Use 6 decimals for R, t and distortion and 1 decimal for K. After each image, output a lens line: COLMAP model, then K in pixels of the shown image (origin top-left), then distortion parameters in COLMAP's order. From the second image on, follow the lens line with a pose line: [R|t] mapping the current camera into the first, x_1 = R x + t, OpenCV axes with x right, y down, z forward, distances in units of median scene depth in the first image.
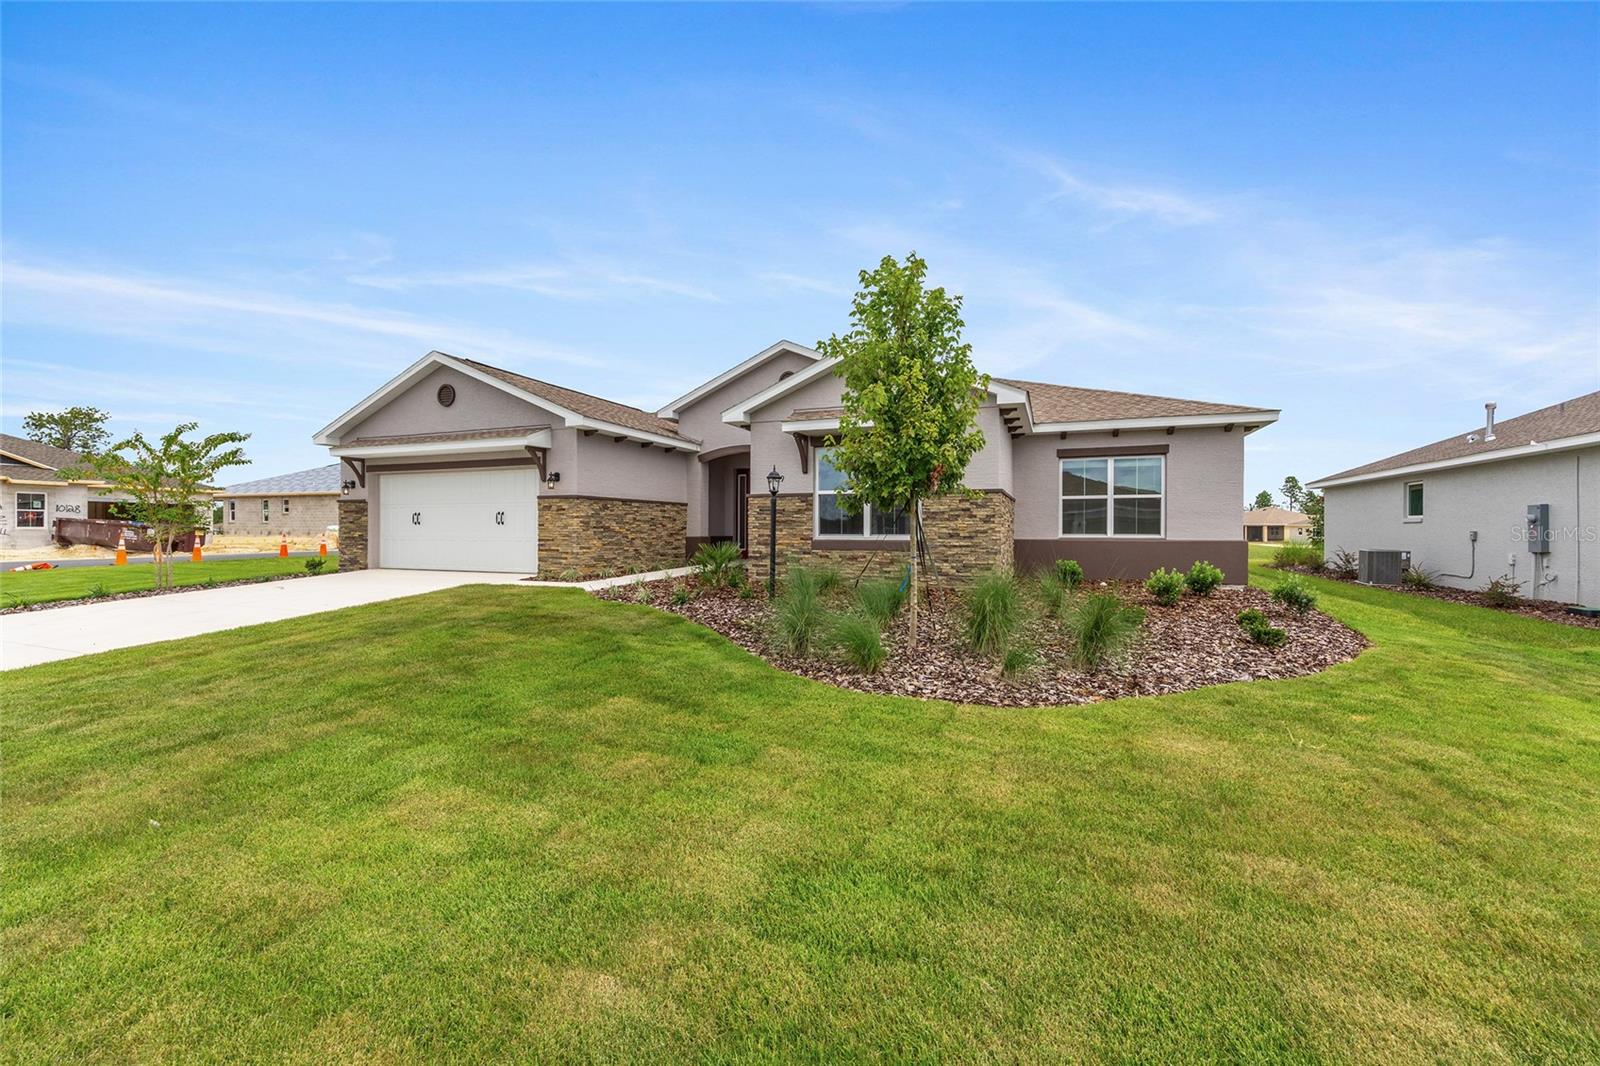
lens RADIAL K [[641.8, 0, 802.7], [0, 641.8, 531.8], [0, 0, 1]] dist [-0.002099, 0.000720]
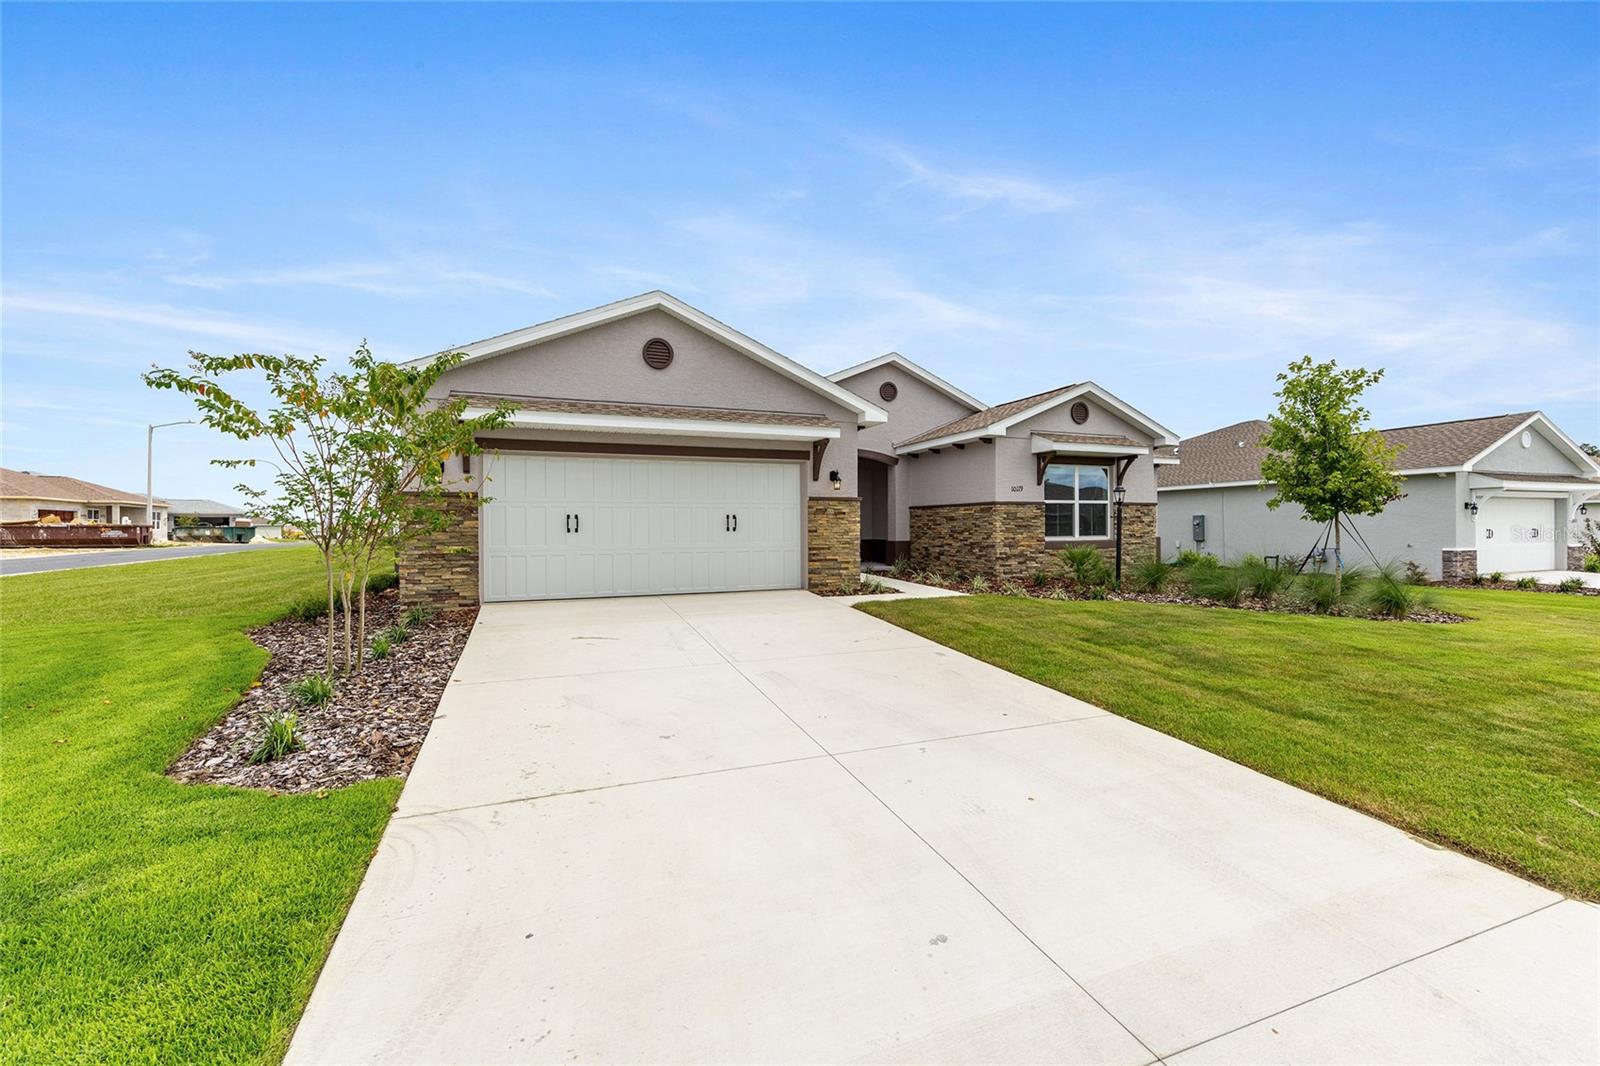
lens RADIAL K [[641.8, 0, 792.4], [0, 641.8, 539.9], [0, 0, 1]] dist [-0.002099, 0.000720]
pose [[0.740544, -0.018735, 0.671747, -1.015099], [0.013398, 0.999824, 0.013115, -0.010592], [-0.671874, -0.000712, 0.740665, 0.392575]]
